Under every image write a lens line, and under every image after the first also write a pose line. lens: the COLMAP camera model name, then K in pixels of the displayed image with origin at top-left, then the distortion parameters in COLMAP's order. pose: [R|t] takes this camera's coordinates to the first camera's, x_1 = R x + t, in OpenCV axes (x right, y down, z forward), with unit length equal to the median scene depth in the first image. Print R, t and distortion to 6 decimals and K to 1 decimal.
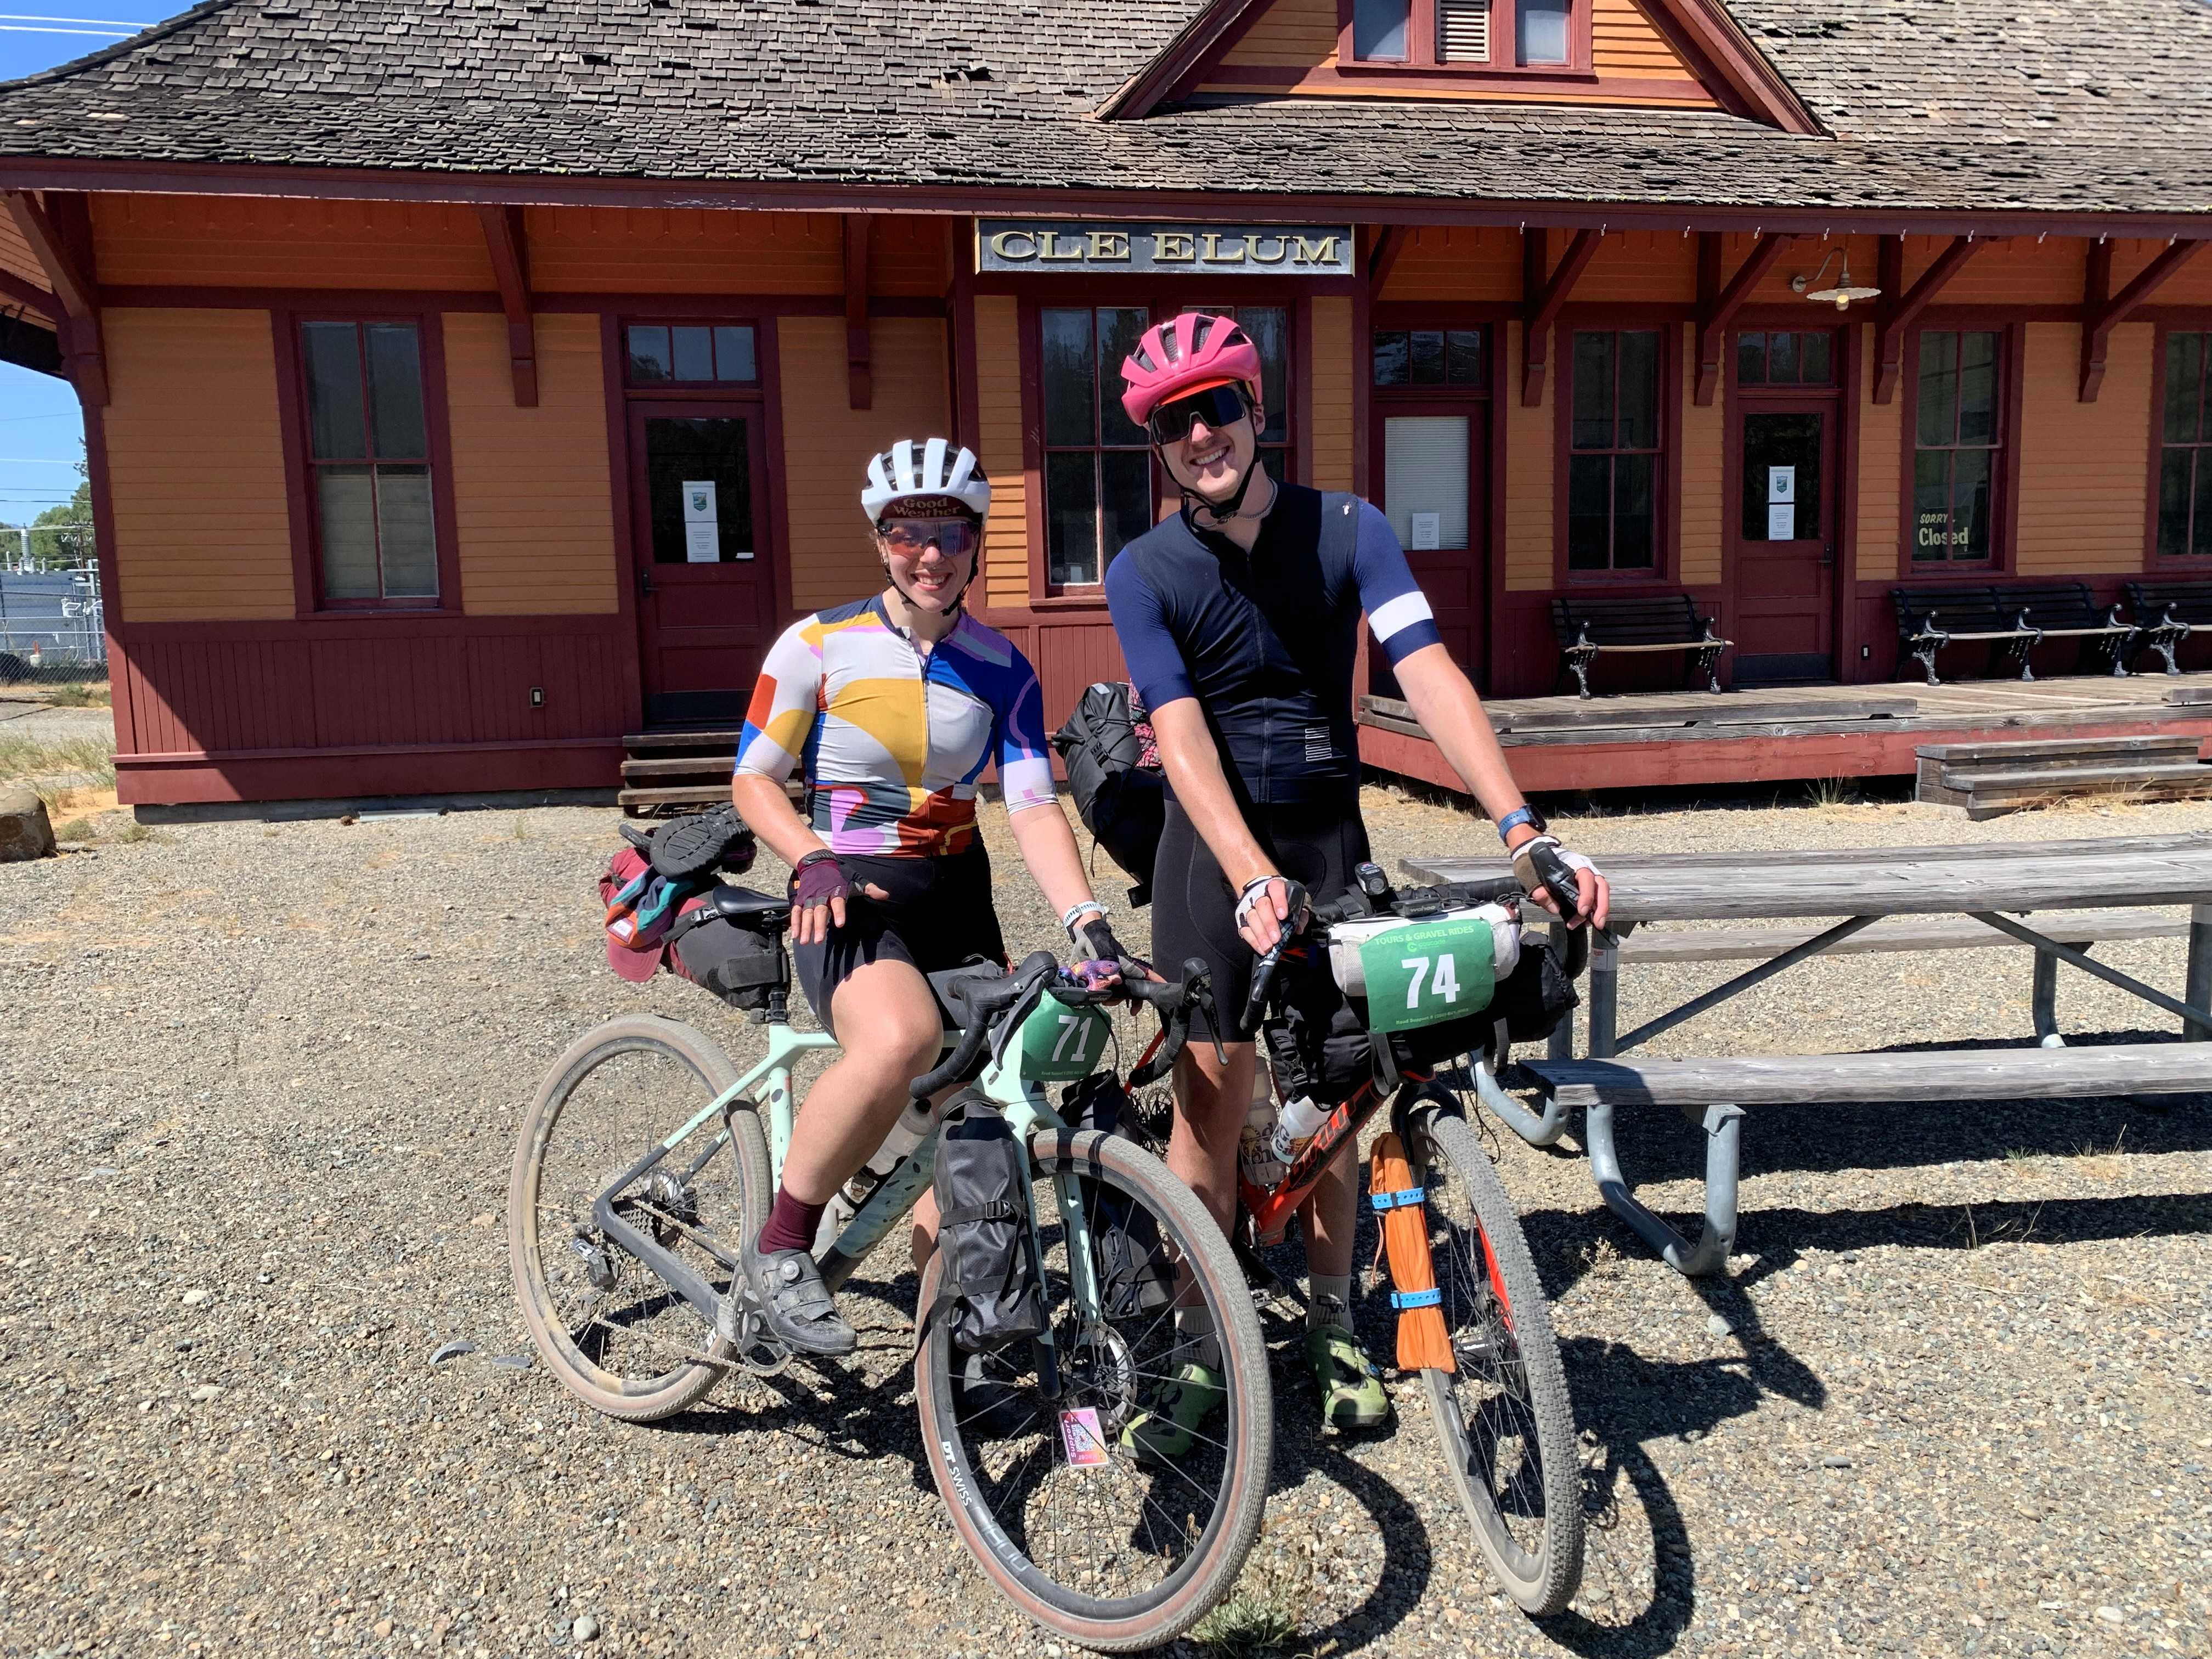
lens RADIAL K [[1731.9, 0, 1106.0], [0, 1731.9, 829.5], [0, 0, 1]] dist [0.005559, 0.002076]
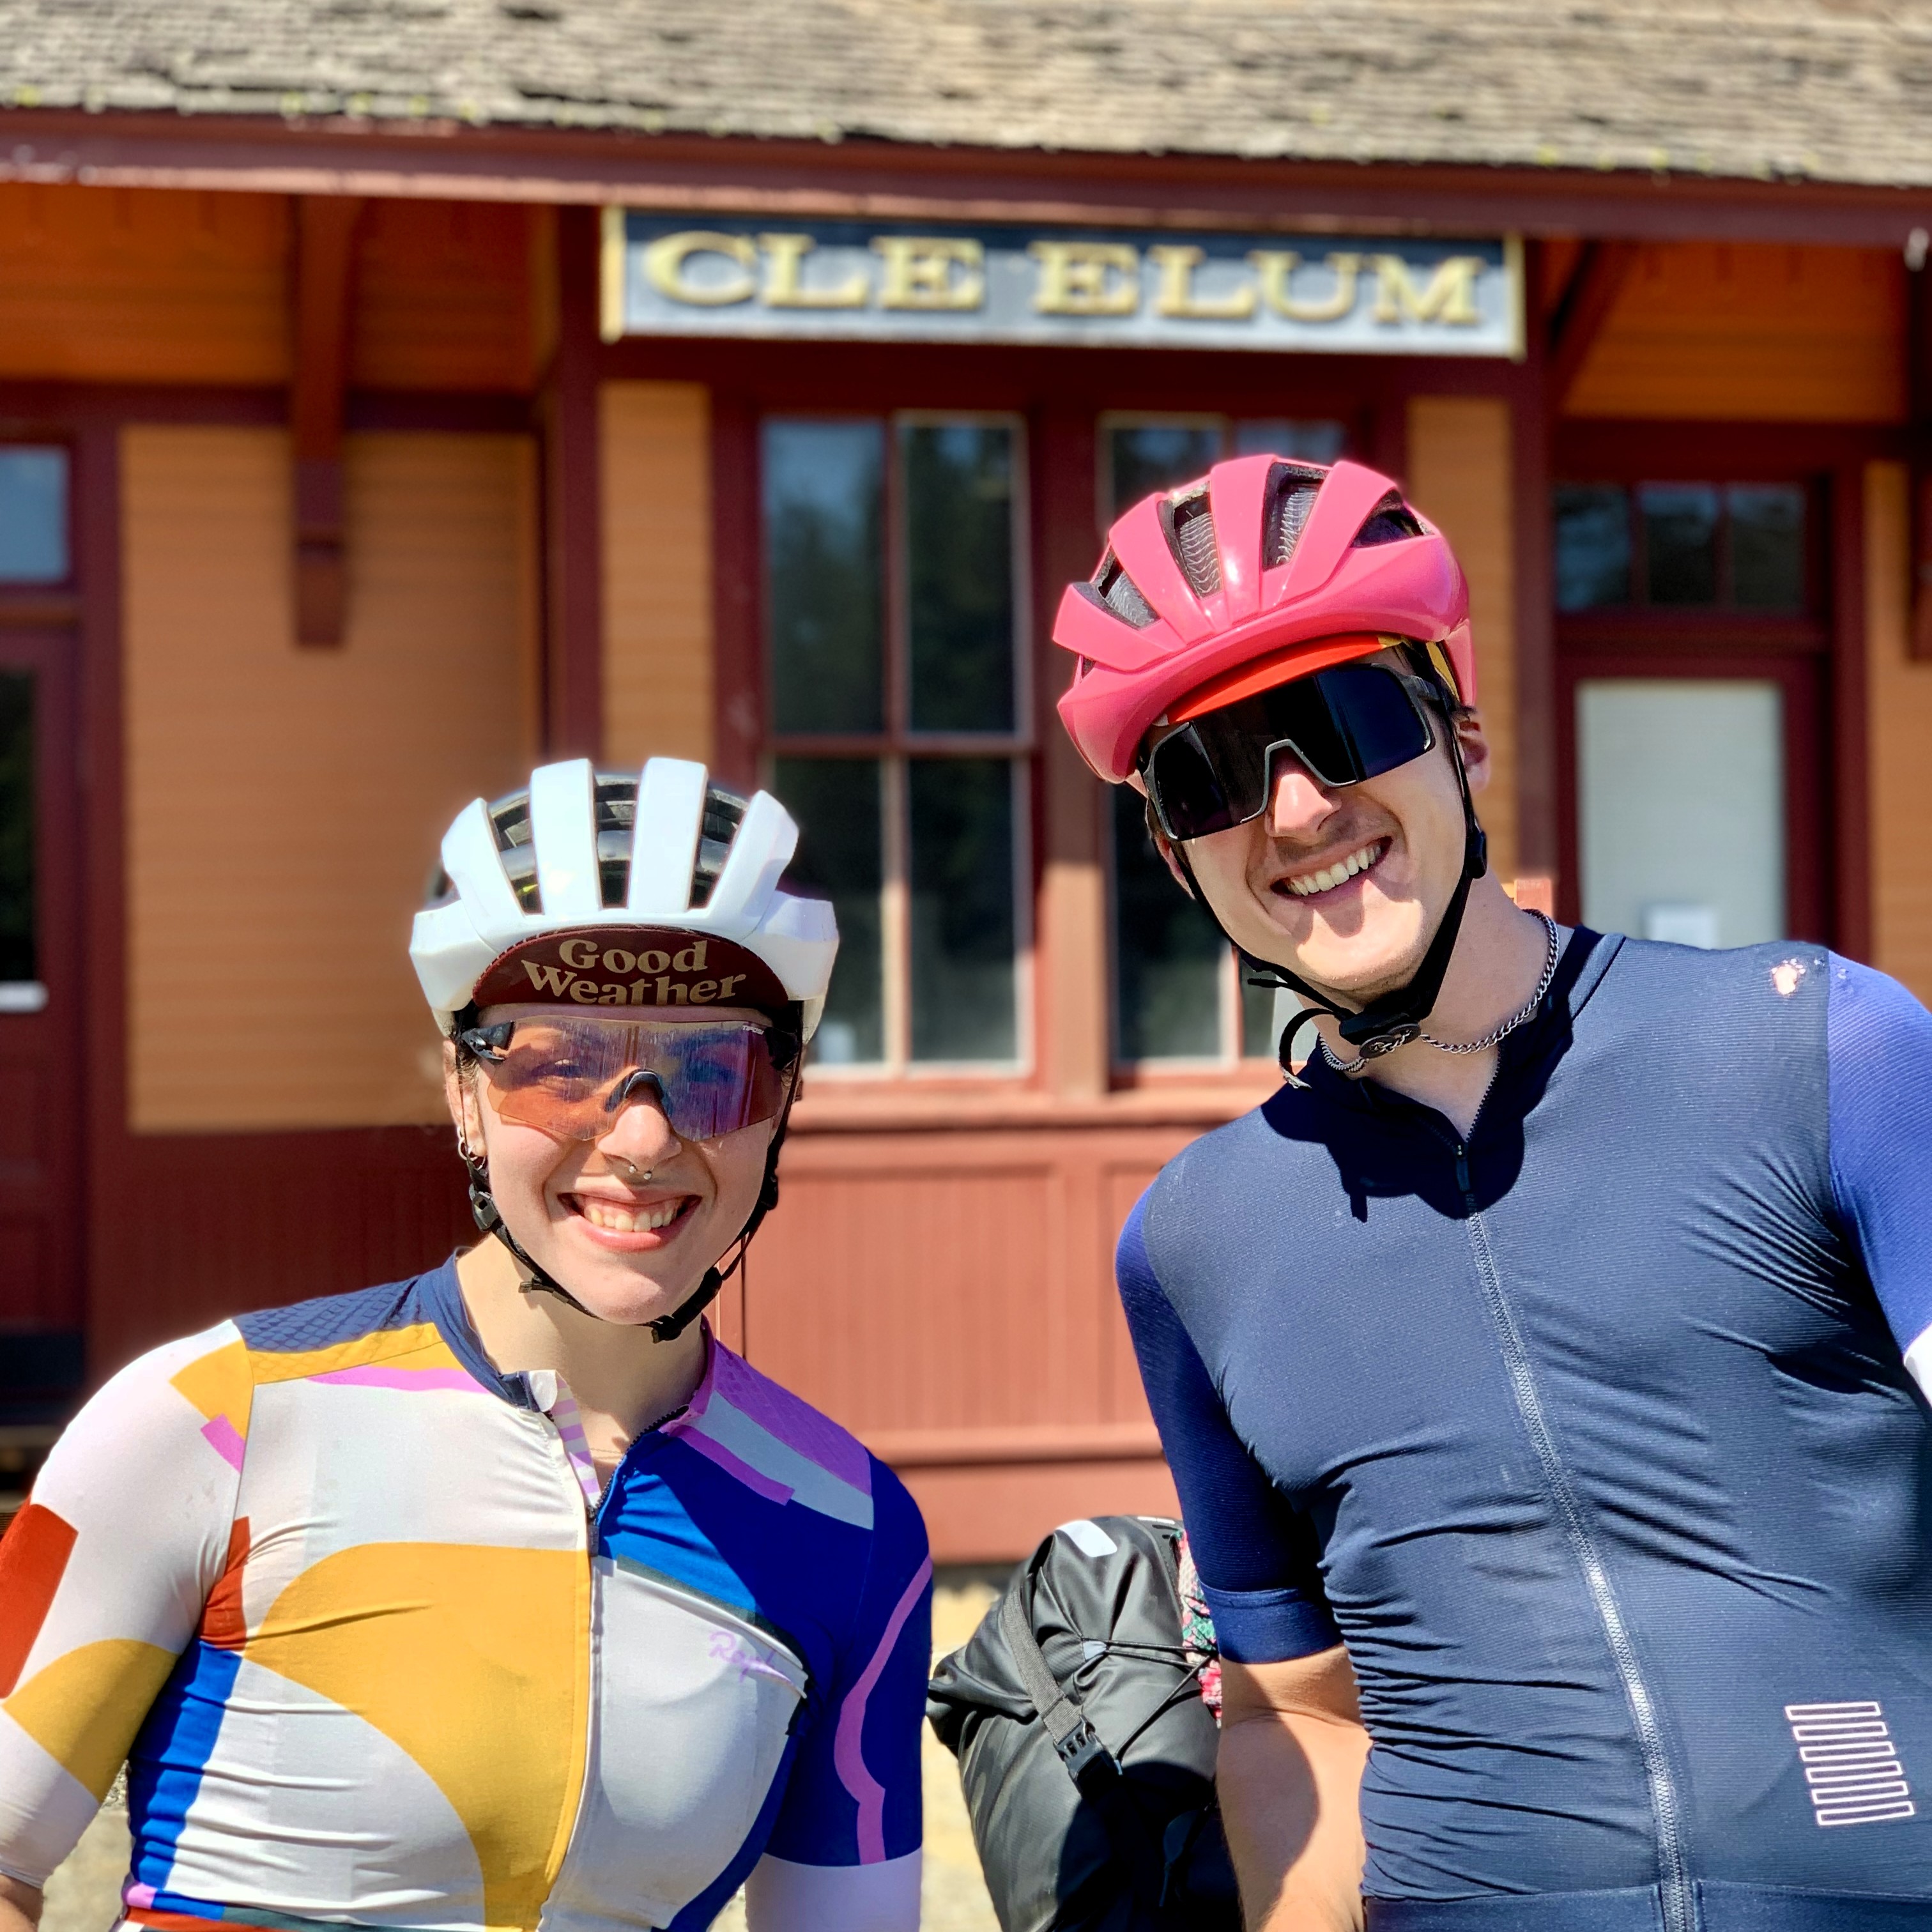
lens RADIAL K [[3771.6, 0, 966.0], [0, 3771.6, 966.0], [0, 0, 1]] dist [0.105490, -0.010454]
pose [[0.999175, 0.011023, 0.039088, -0.023821], [-0.004763, 0.987625, -0.156758, -0.029169], [-0.040333, 0.156443, 0.986863, 0.124691]]
